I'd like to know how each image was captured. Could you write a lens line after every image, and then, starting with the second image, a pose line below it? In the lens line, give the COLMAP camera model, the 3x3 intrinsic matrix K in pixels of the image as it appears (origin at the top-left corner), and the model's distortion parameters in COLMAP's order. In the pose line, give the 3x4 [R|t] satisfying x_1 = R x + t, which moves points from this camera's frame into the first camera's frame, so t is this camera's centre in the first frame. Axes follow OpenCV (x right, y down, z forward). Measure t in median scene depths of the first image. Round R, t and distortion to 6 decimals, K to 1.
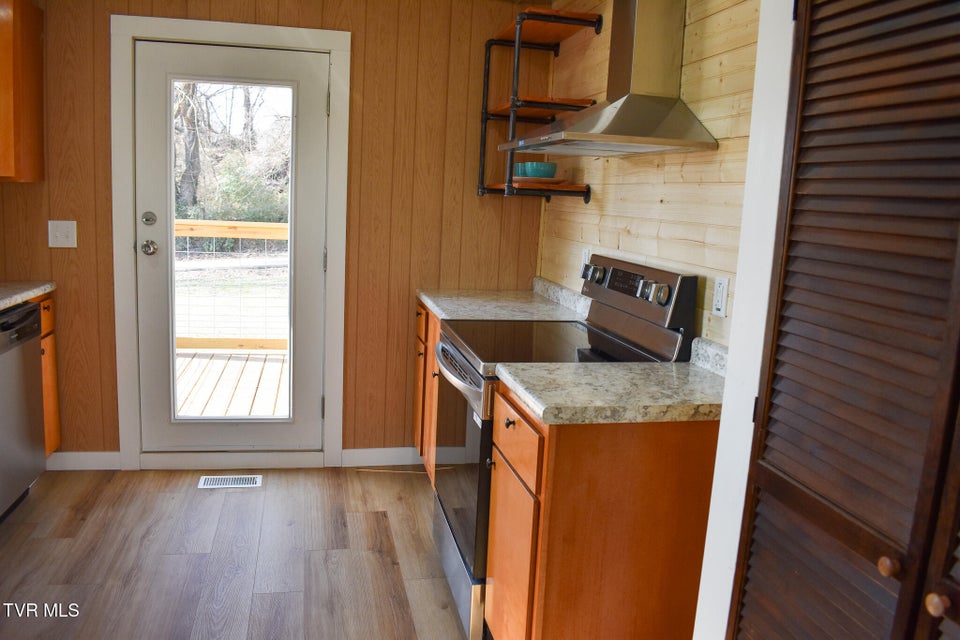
lens RADIAL K [[744.9, 0, 480.0], [0, 744.9, 320.0], [0, 0, 1]] dist [-0.096864, 0.010319]
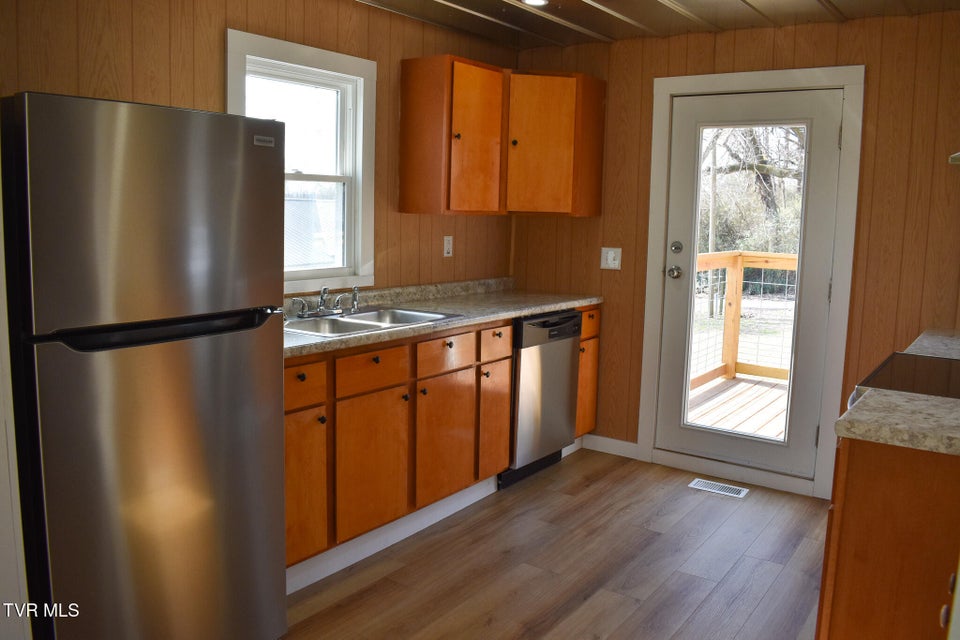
lens RADIAL K [[788.4, 0, 480.0], [0, 788.4, 320.0], [0, 0, 1]] dist [-0.098411, 0.003917]
pose [[0.667916, 0.068145, -0.741110, 0.275635], [-0.109679, 0.993939, -0.007455, 0.020538], [0.736110, 0.086264, 0.671342, -0.061594]]
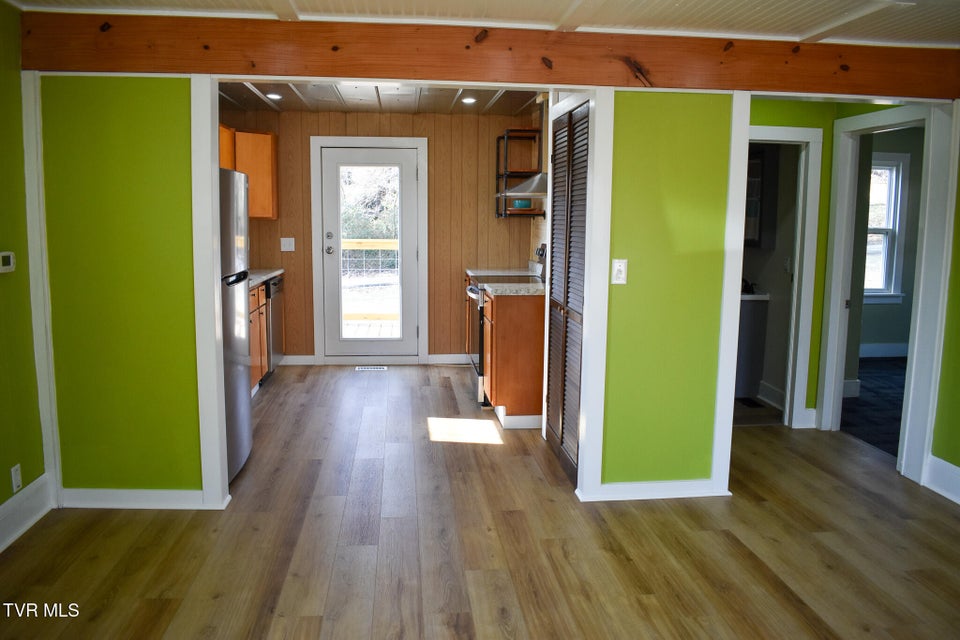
lens RADIAL K [[744.9, 0, 480.0], [0, 744.9, 320.0], [0, 0, 1]] dist [-0.096864, 0.010319]
pose [[0.992220, -0.025093, -0.121944, 0.199935], [0.021691, 0.999340, -0.029146, 0.162652], [0.122595, 0.026274, 0.992109, -0.971839]]
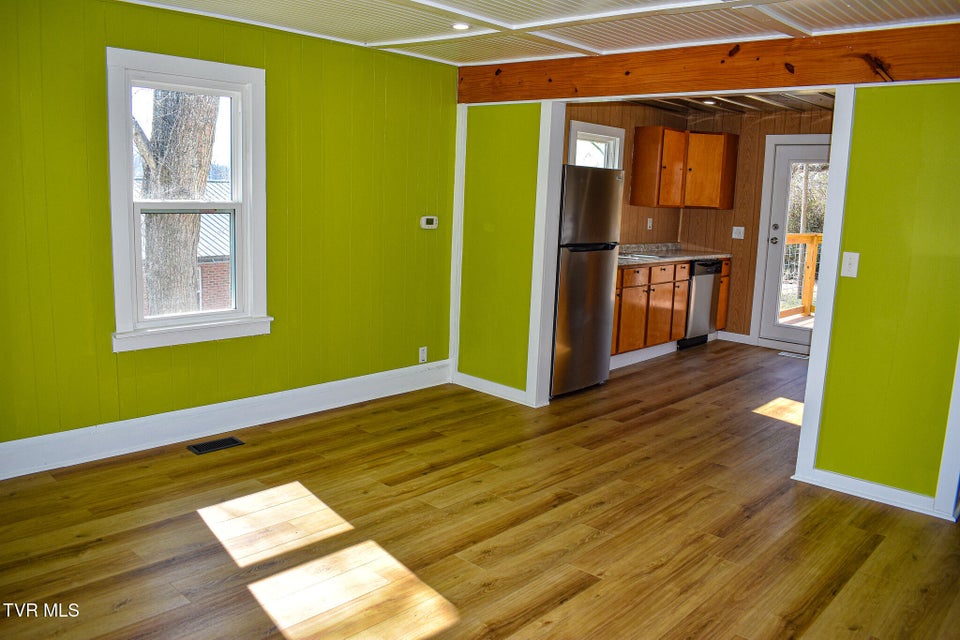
lens RADIAL K [[744.9, 0, 480.0], [0, 744.9, 320.0], [0, 0, 1]] dist [-0.096864, 0.010319]
pose [[0.567088, 0.104245, -0.817034, 0.857313], [-0.138371, 0.989918, 0.030263, 0.190701], [0.811951, 0.095892, 0.575795, -0.937483]]
